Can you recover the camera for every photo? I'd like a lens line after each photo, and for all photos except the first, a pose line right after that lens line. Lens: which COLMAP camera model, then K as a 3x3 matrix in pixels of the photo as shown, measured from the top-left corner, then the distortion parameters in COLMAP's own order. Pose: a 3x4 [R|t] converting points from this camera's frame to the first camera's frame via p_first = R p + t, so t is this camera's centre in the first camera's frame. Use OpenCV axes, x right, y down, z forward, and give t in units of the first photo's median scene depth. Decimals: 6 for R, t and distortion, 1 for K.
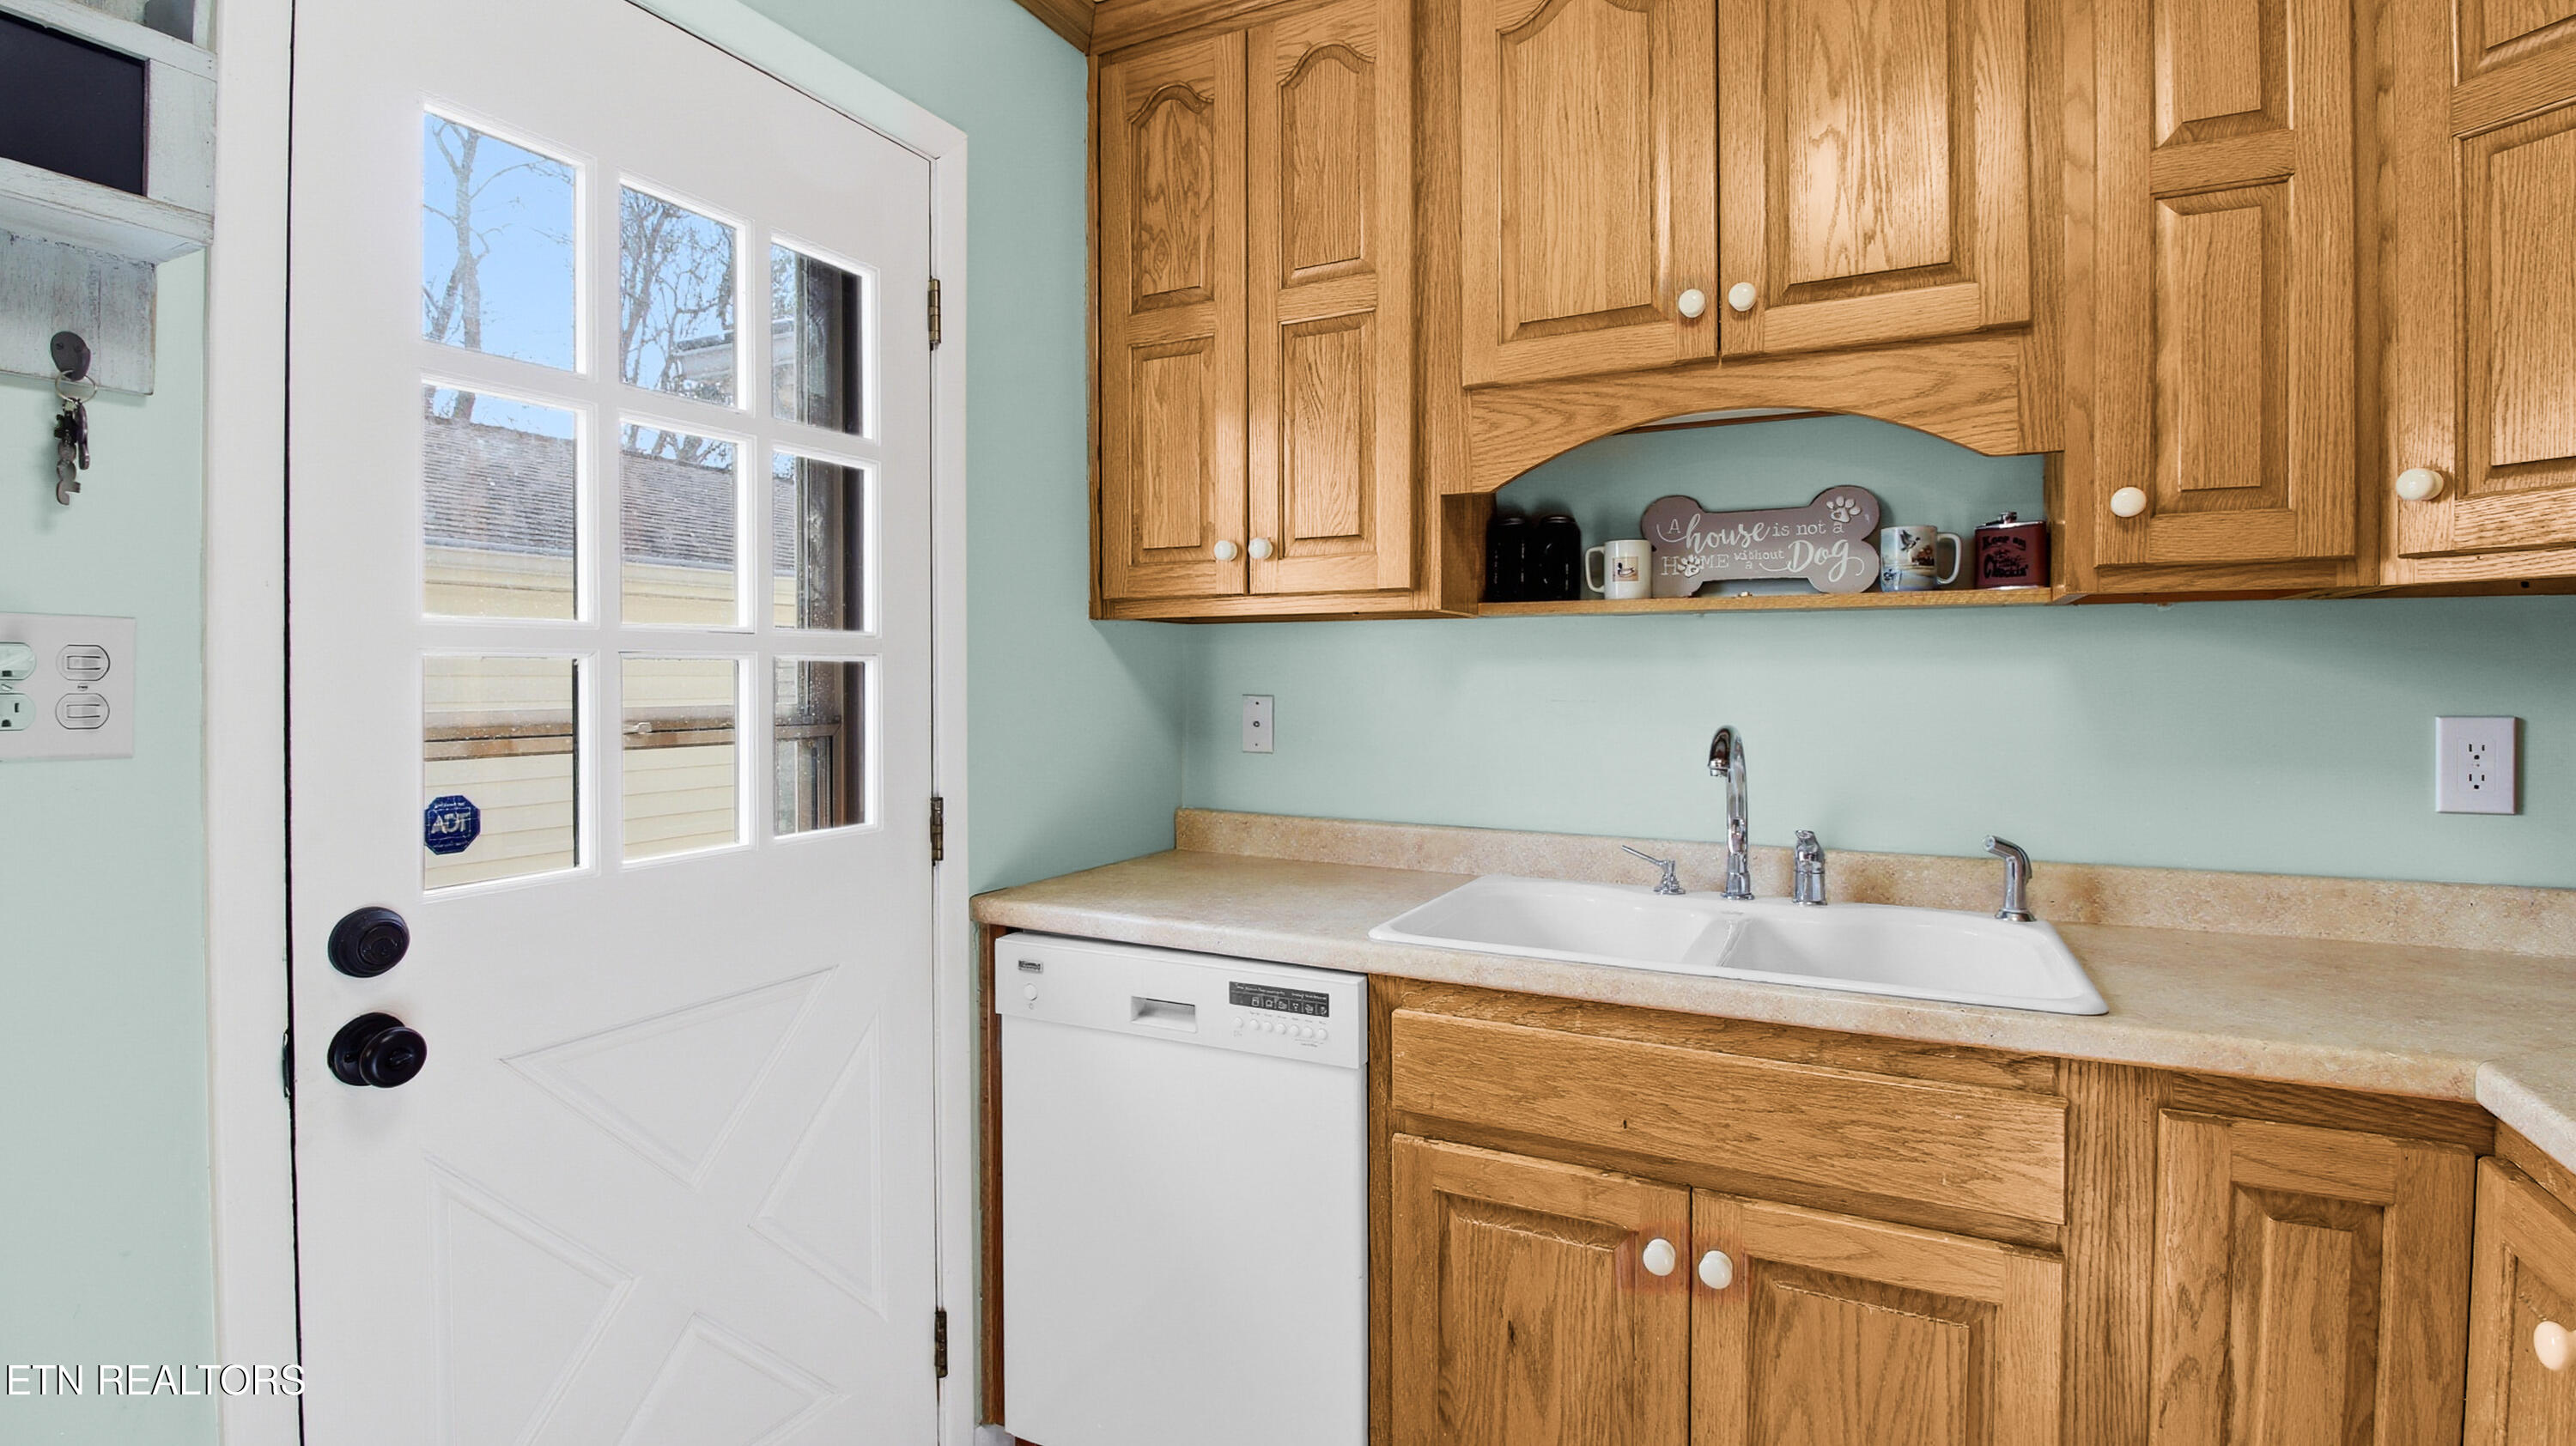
lens RADIAL K [[1206.0, 0, 1242.2], [0, 1206.0, 680.0], [0, 0, 1]] dist [-0.011597, -0.006914]
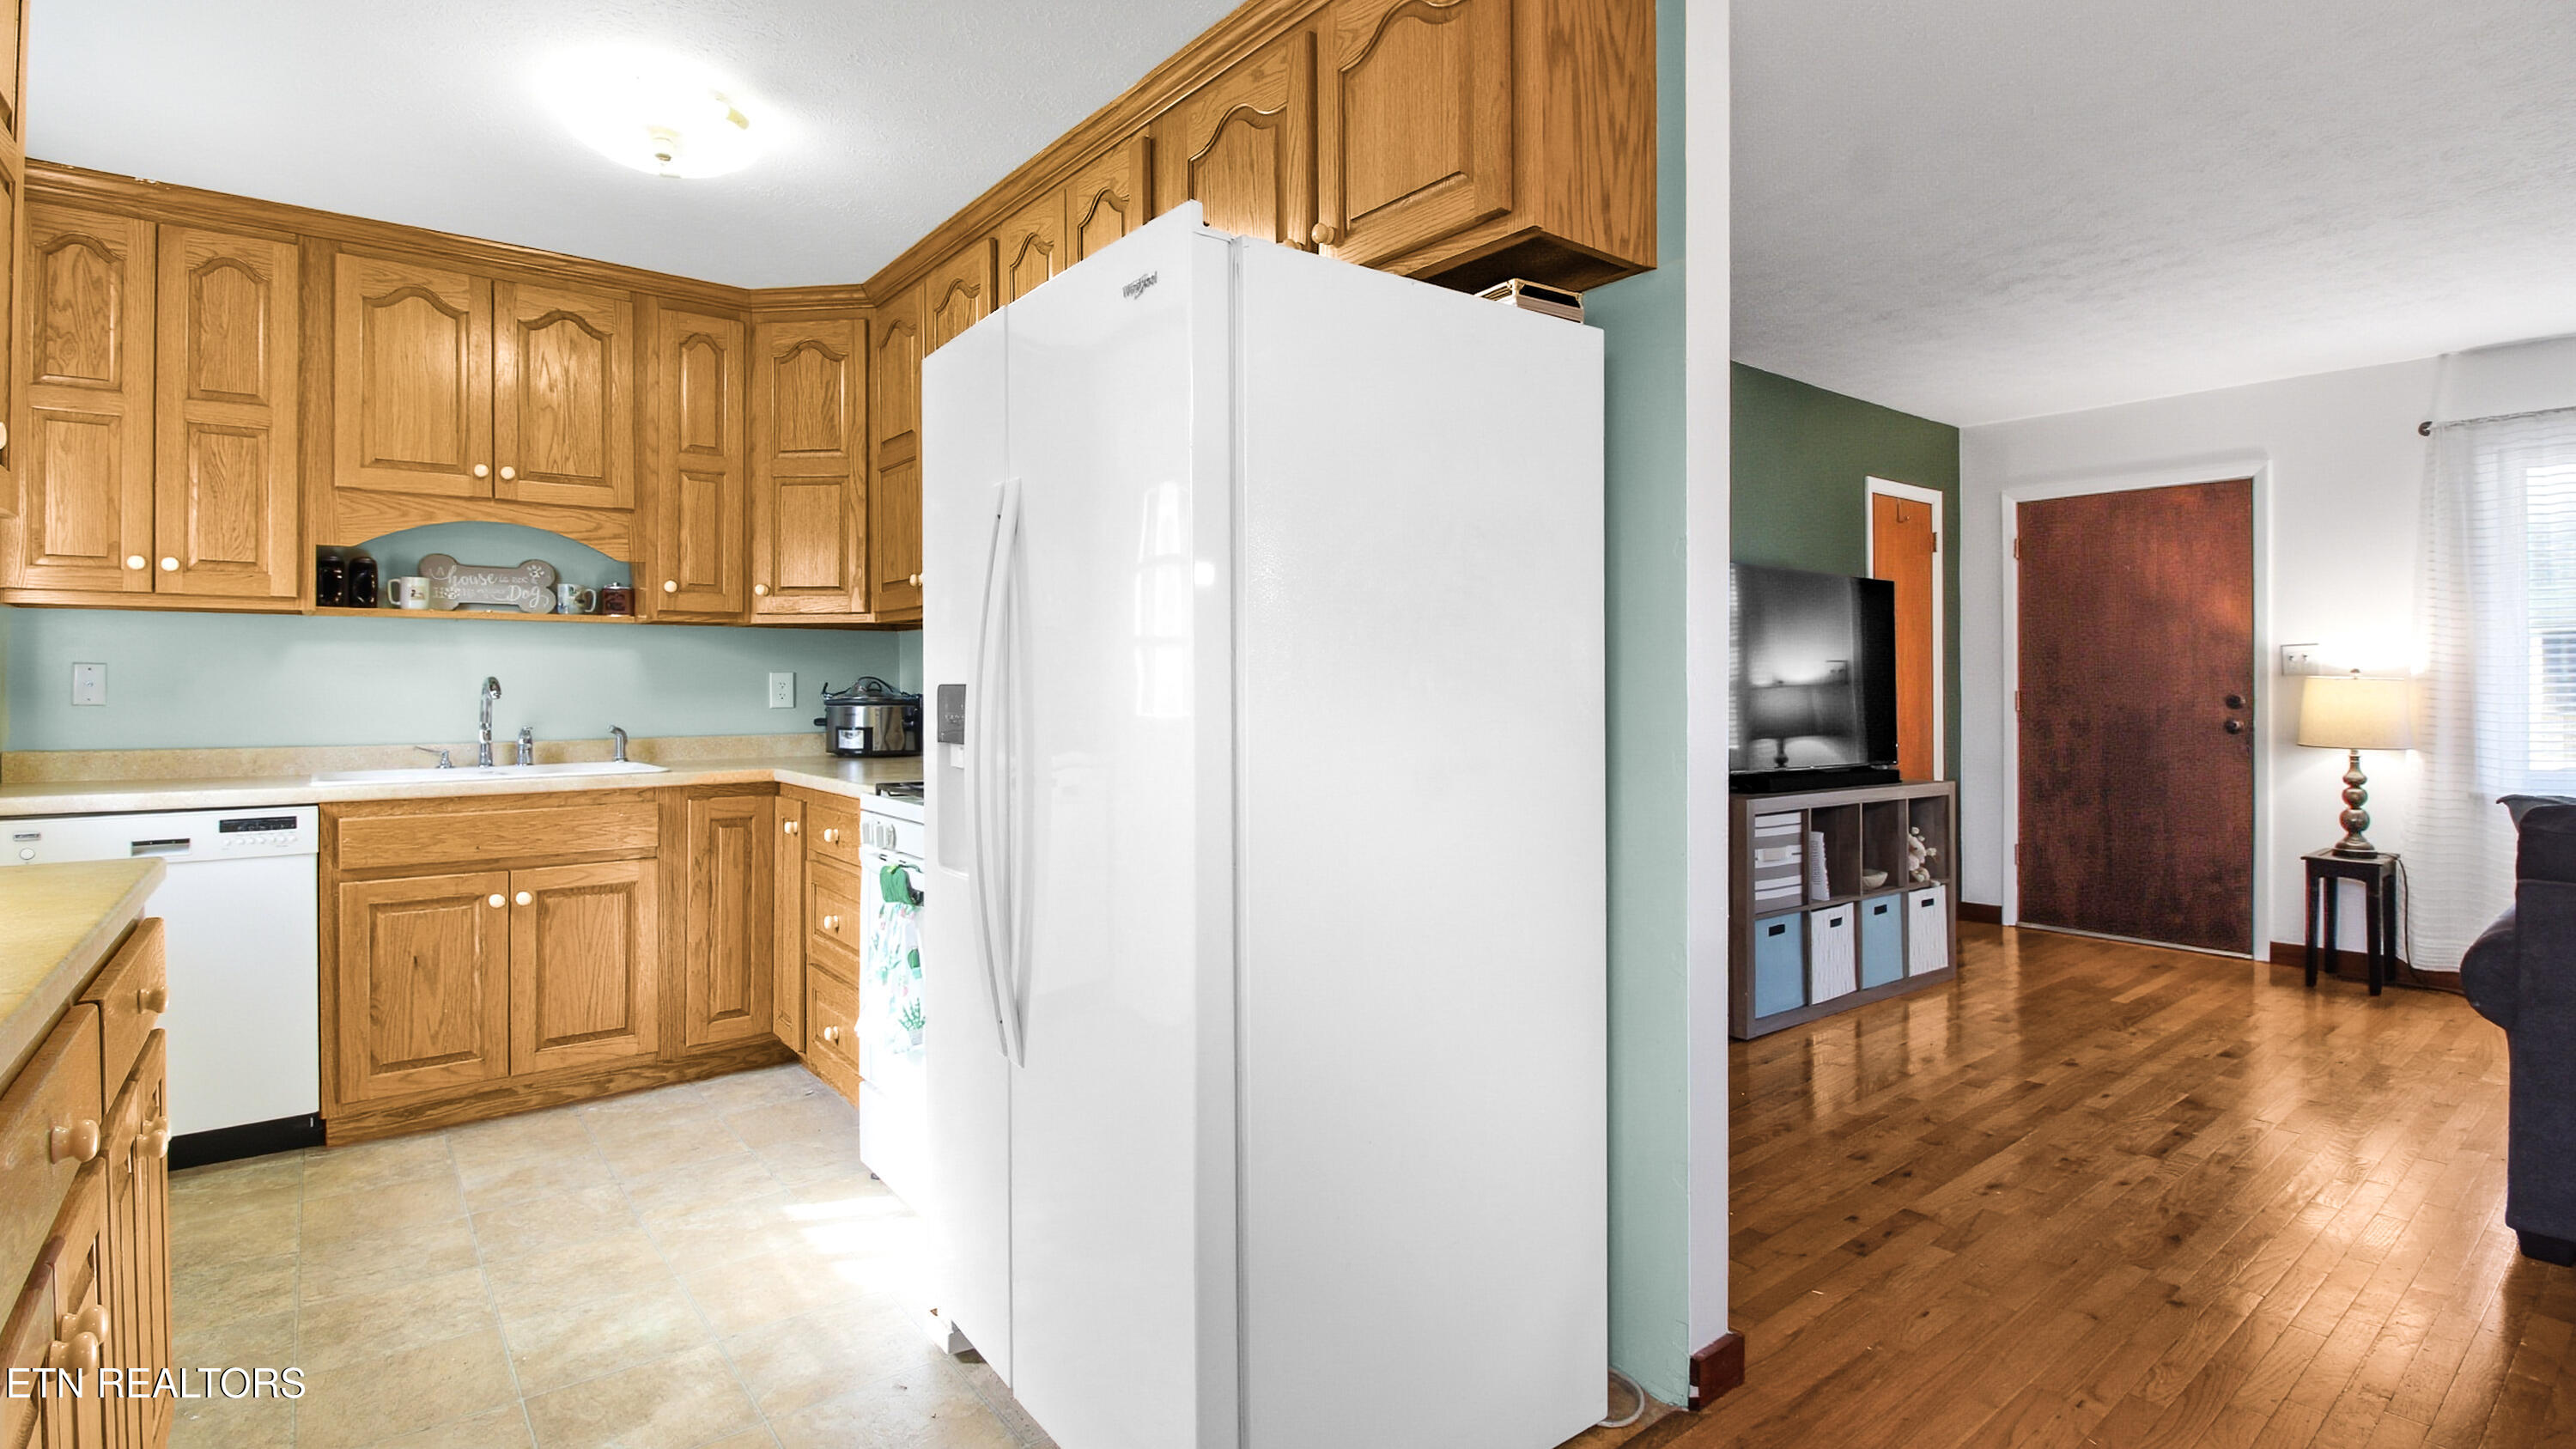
lens RADIAL K [[1206.2, 0, 1304.7], [0, 1206.2, 686.7], [0, 0, 1]] dist [-0.011597, -0.006914]
pose [[0.380977, -0.002544, 0.924581, -1.000588], [0.001959, 0.999996, 0.001945, 0.057593], [-0.924583, 0.001070, 0.380980, -1.105960]]
